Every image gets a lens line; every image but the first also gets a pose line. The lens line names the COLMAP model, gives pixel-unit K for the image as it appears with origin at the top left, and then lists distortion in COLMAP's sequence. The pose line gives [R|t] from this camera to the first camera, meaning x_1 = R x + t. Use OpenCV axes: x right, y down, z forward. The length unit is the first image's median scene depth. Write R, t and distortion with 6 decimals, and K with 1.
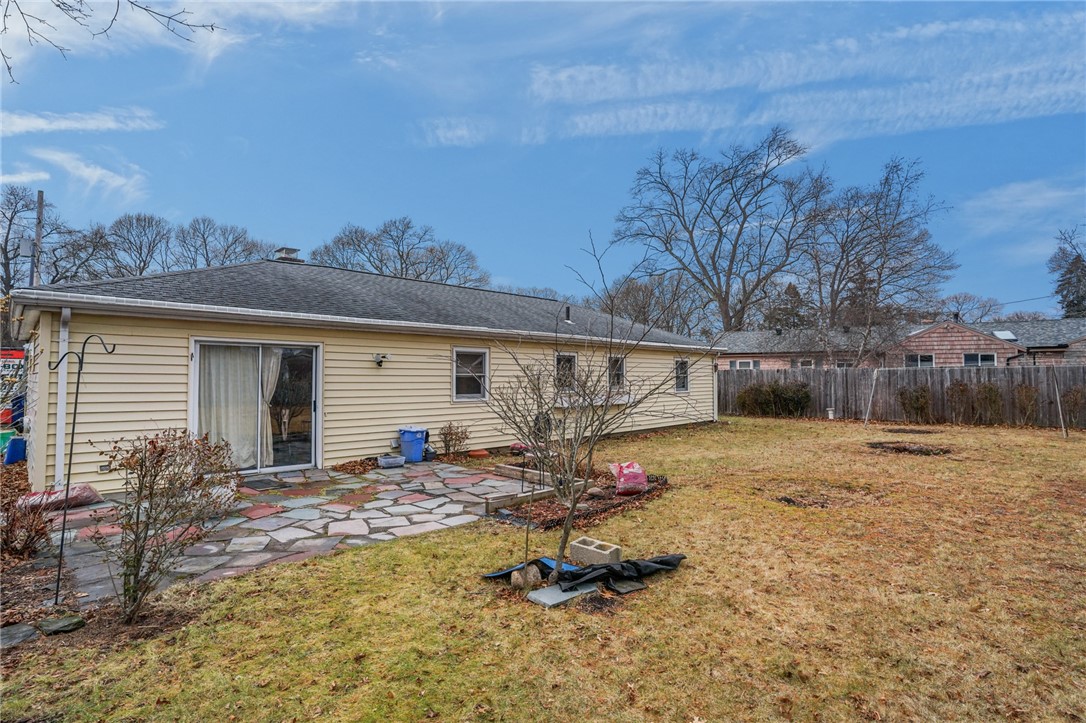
lens RADIAL K [[515.4, 0, 540.6], [0, 515.4, 356.2], [0, 0, 1]] dist [-0.004555, 0.000275]
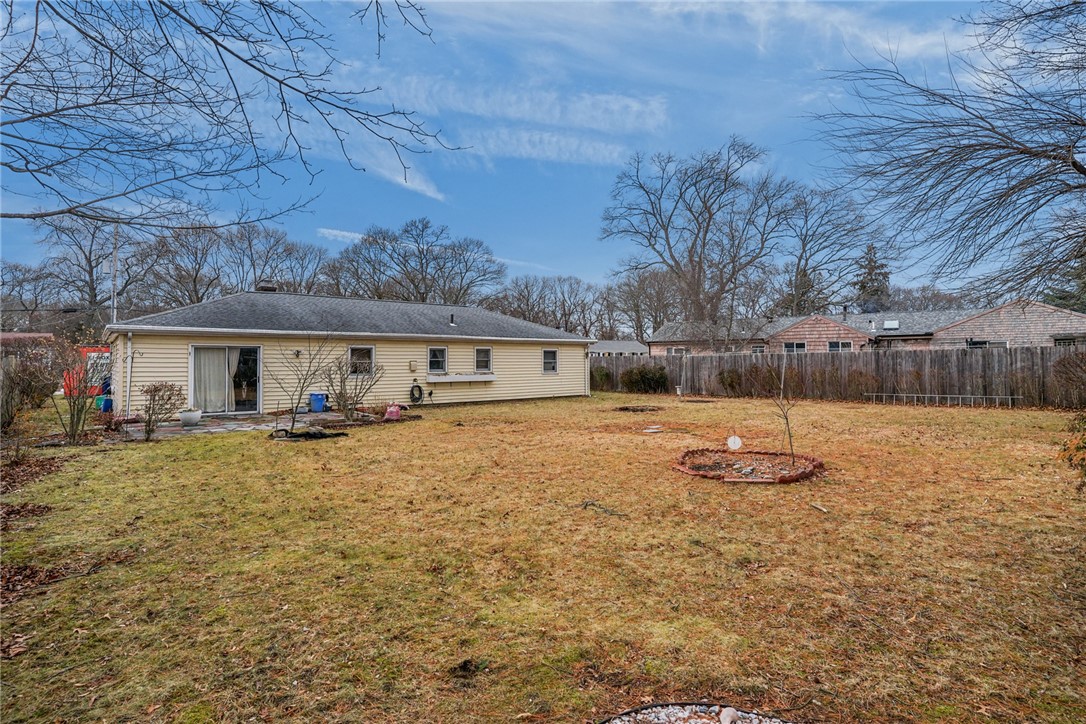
lens RADIAL K [[524.4, 0, 544.0], [0, 524.4, 348.0], [0, 0, 1]] dist [0.002606, -0.001768]
pose [[0.995904, -0.007115, -0.090132, 0.383172], [0.008283, 0.999886, 0.012599, -0.015554], [0.090032, -0.013294, 0.995850, -0.395825]]
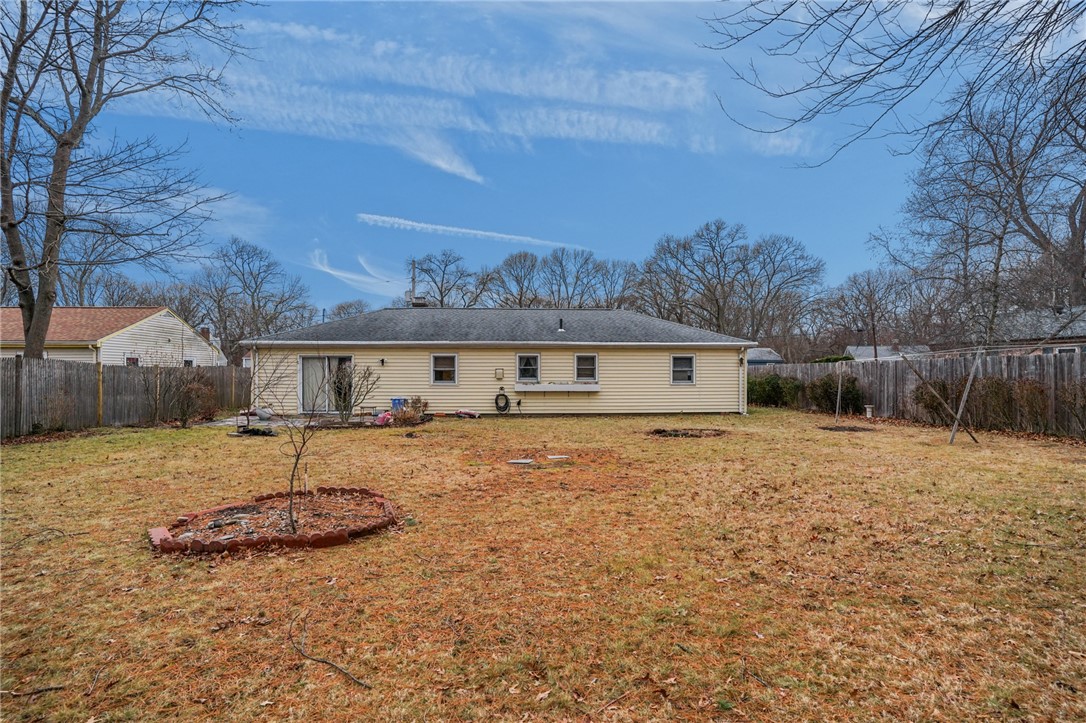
lens RADIAL K [[537.8, 0, 617.5], [0, 537.8, 364.8], [0, 0, 1]] dist [0.002093, -0.000248]
pose [[0.809909, -0.010061, -0.586469, 0.861144], [0.024976, 0.999538, 0.017345, 0.002522], [0.586024, -0.028695, 0.809786, -0.061477]]
